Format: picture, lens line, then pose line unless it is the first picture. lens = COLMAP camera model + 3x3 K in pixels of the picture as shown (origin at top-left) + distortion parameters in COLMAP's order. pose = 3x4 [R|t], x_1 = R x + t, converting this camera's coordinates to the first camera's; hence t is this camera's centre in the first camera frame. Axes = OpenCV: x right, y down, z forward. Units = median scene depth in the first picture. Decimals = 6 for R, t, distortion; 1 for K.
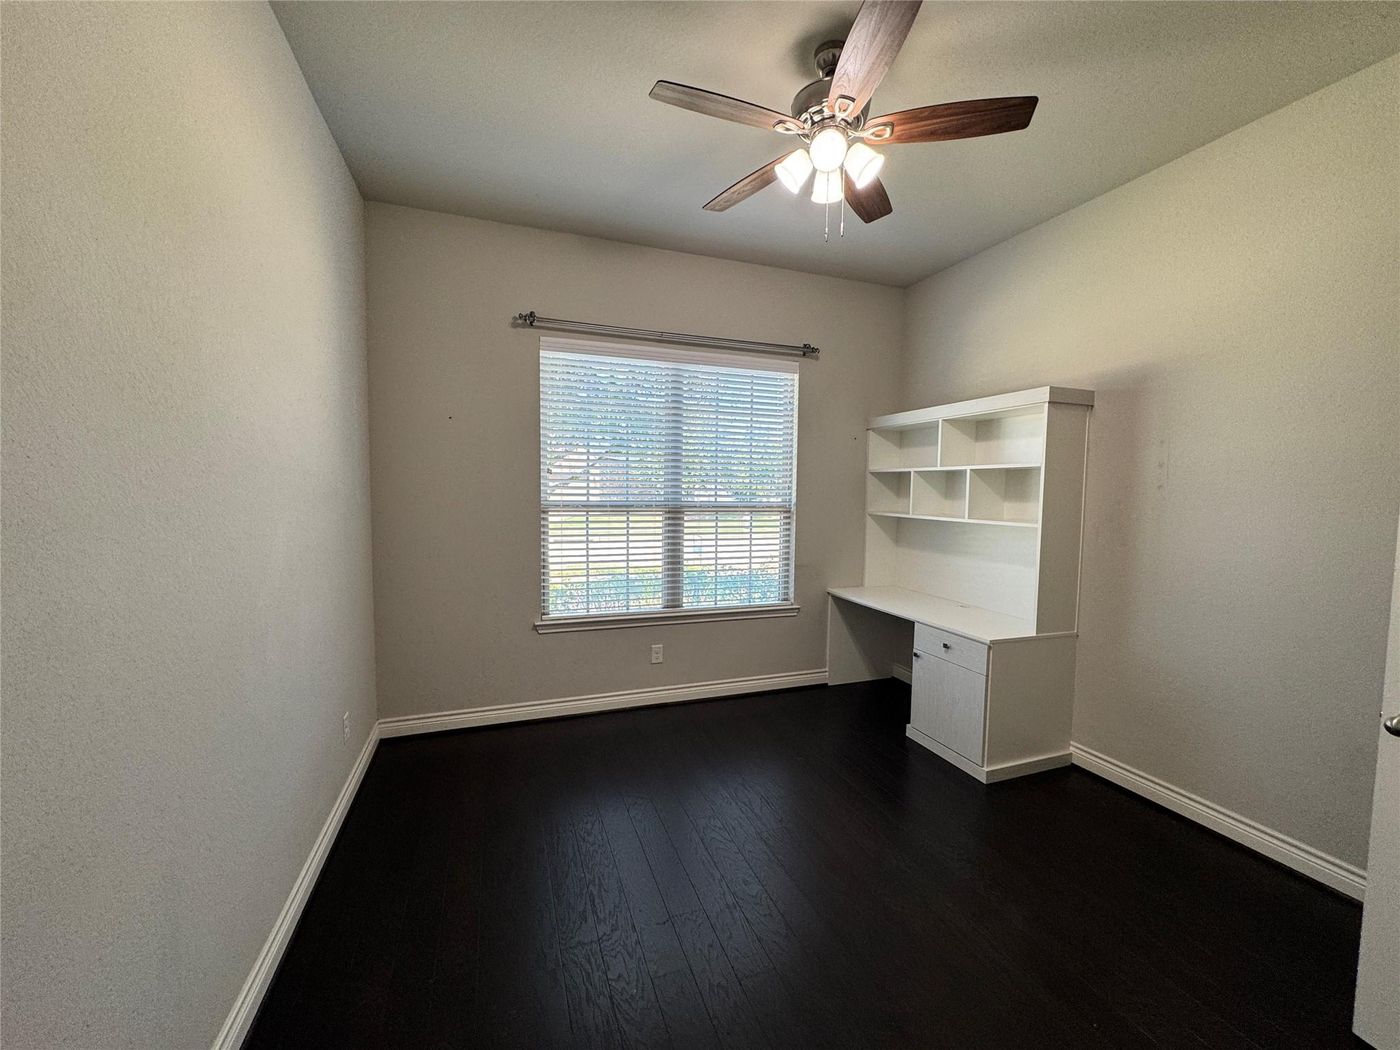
lens RADIAL K [[561.3, 0, 702.9], [0, 561.3, 528.3], [0, 0, 1]] dist [0.007583, -0.000459]
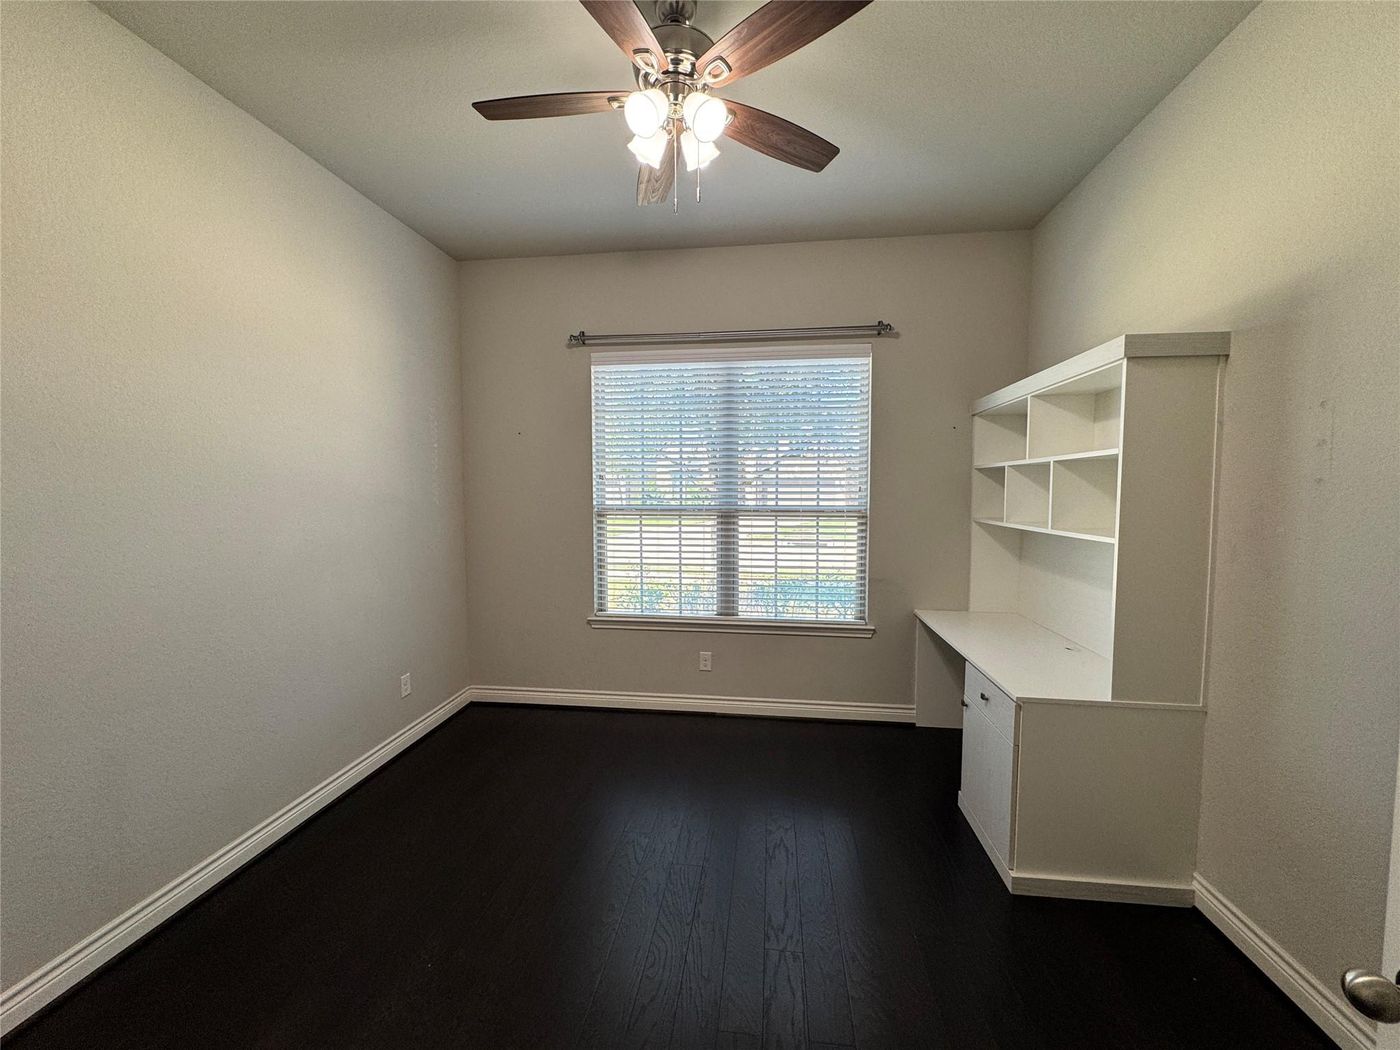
lens RADIAL K [[561.3, 0, 698.0], [0, 561.3, 527.7], [0, 0, 1]] dist [0.007583, -0.000459]
pose [[0.888499, 0.017017, -0.458562, 0.352952], [-0.021044, 0.999772, -0.003675, -0.005165], [0.458395, 0.012915, 0.888655, 0.121639]]
